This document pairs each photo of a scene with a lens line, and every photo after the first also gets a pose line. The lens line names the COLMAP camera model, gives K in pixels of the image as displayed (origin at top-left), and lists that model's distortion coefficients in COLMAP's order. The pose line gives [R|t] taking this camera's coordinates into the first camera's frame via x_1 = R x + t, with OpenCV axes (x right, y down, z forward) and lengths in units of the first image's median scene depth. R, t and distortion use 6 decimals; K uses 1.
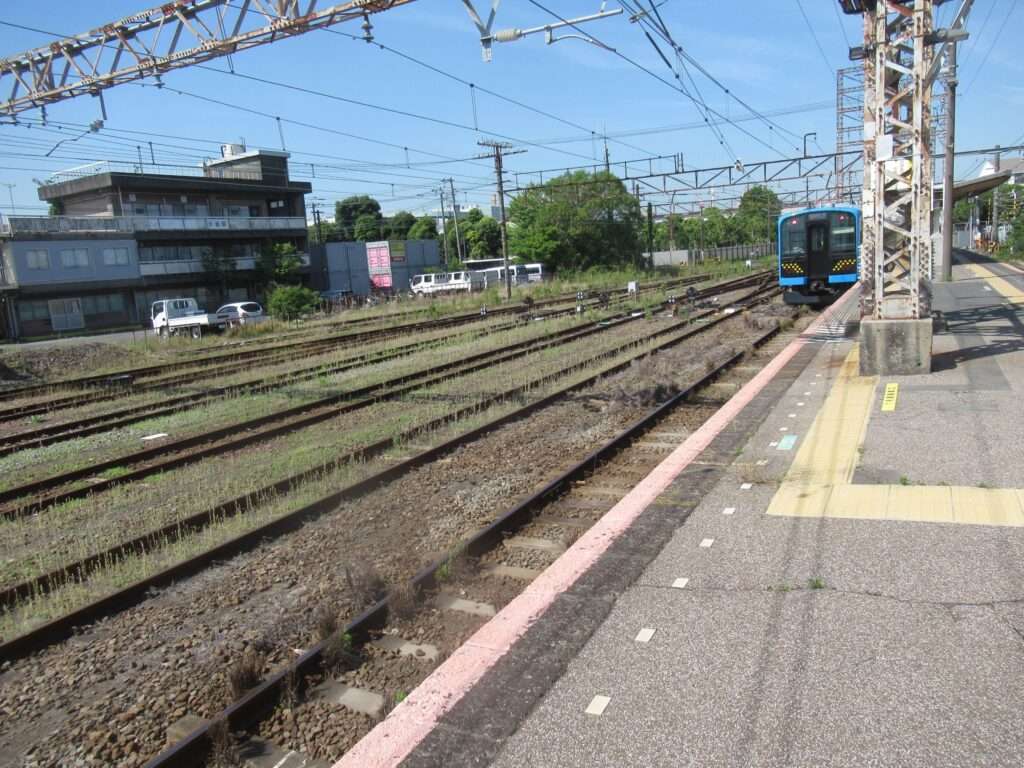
lens RADIAL K [[772.7, 0, 507.0], [0, 772.7, 387.5], [0, 0, 1]] dist [-0.017894, 0.011766]
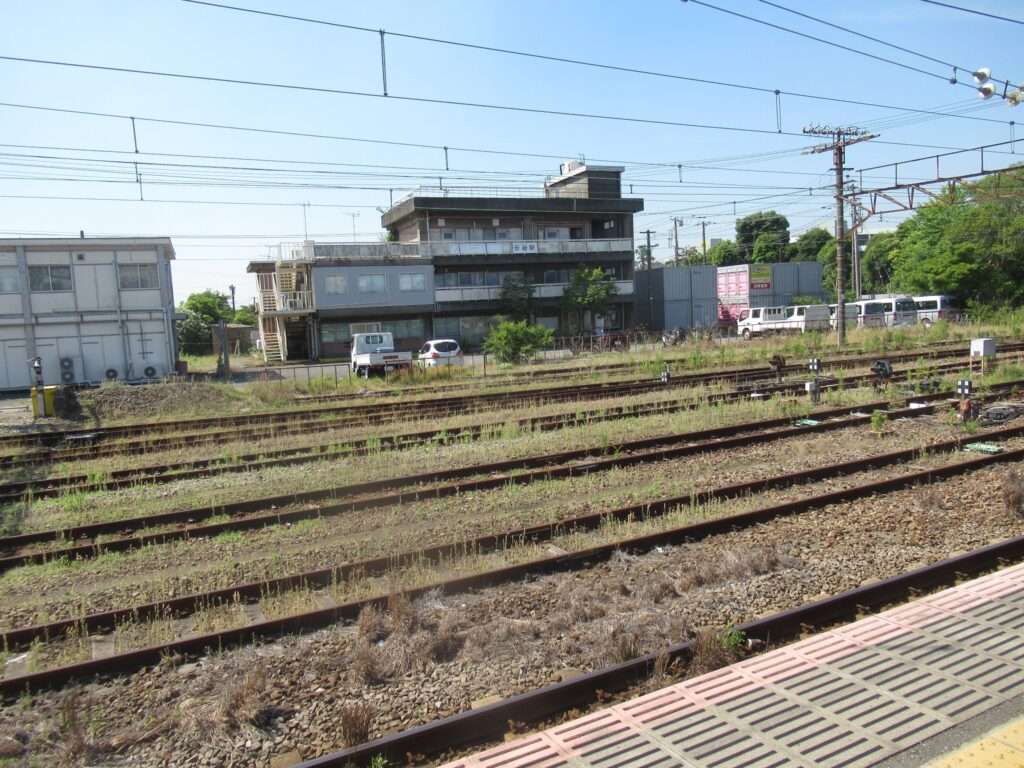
lens RADIAL K [[772.7, 0, 494.9], [0, 772.7, 363.5], [0, 0, 1]] dist [-0.017894, 0.011766]
pose [[0.815637, 0.068817, -0.574457, 0.129810], [-0.100580, 0.994648, -0.023652, -0.045511], [0.569754, 0.077070, 0.818193, 0.218022]]
